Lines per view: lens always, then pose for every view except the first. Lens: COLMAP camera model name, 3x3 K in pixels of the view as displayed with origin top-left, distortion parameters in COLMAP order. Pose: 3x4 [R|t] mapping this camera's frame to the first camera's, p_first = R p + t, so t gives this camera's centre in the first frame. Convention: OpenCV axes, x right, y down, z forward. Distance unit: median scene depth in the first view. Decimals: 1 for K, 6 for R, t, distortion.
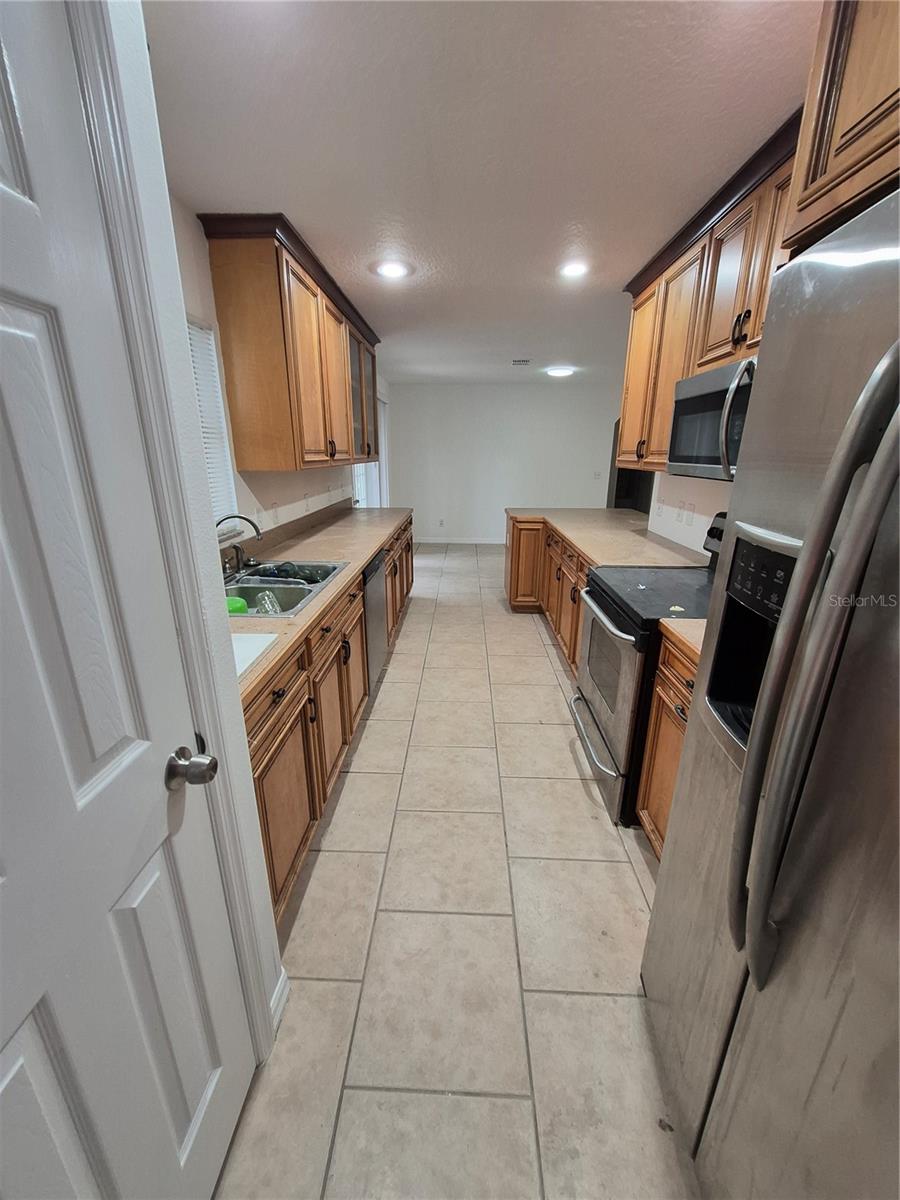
lens RADIAL K [[467.7, 0, 445.7], [0, 467.7, 599.7], [0, 0, 1]] dist [0.001607, -0.000147]
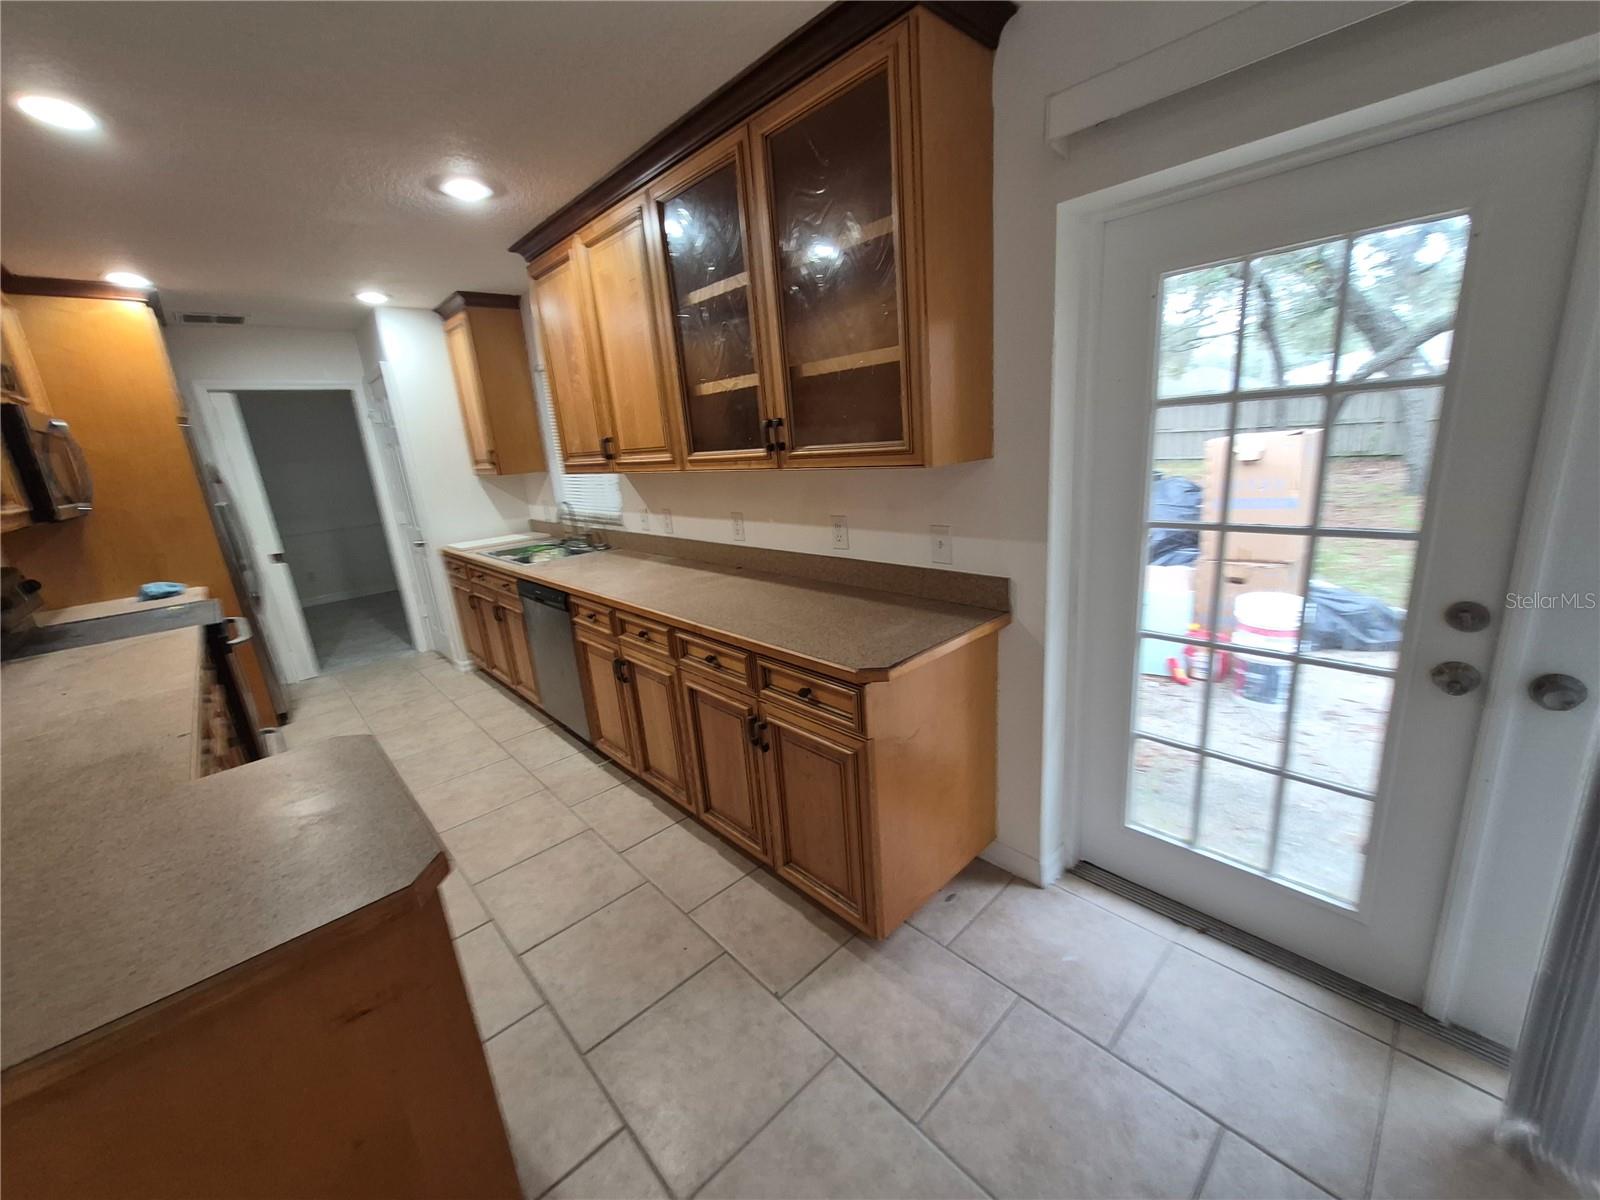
lens RADIAL K [[623.6, 0, 795.1], [0, 623.6, 606.8], [0, 0, 1]] dist [0.001607, -0.000147]
pose [[-0.703928, 0.234790, -0.670343, 0.244144], [-0.143616, 0.877239, 0.458067, -0.549088], [0.695601, 0.418718, -0.583794, 1.732879]]
